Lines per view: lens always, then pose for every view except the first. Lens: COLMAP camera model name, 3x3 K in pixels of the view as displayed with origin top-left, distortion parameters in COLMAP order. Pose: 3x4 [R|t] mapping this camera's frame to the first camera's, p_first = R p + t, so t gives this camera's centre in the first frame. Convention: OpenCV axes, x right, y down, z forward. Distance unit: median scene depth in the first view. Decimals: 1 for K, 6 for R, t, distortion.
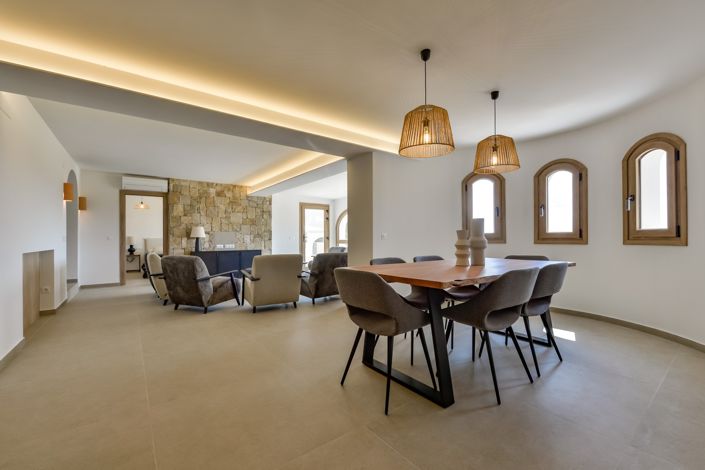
lens RADIAL K [[297.5, 0, 352.5], [0, 297.5, 235.0], [0, 0, 1]] dist [-0.001914, -0.000252]
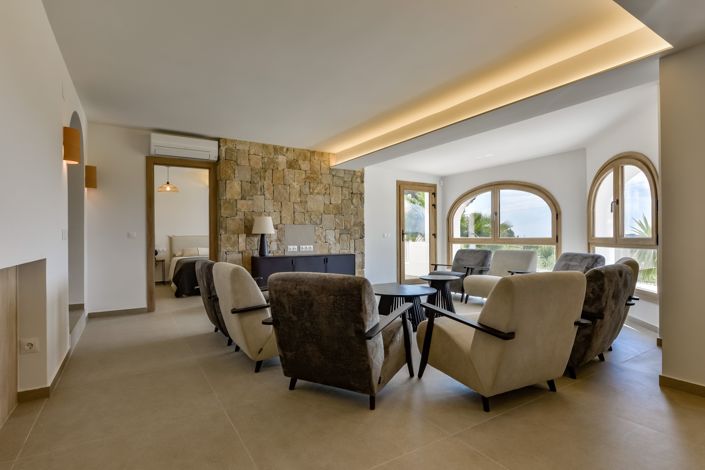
lens RADIAL K [[357.4, 0, 352.5], [0, 357.4, 235.0], [0, 0, 1]] dist [-0.000145, 0.000032]
pose [[0.996661, -0.000233, -0.081652, -0.277565], [0.000848, 0.999972, 0.007501, 0.004963], [0.081648, -0.007545, 0.996633, 0.277645]]
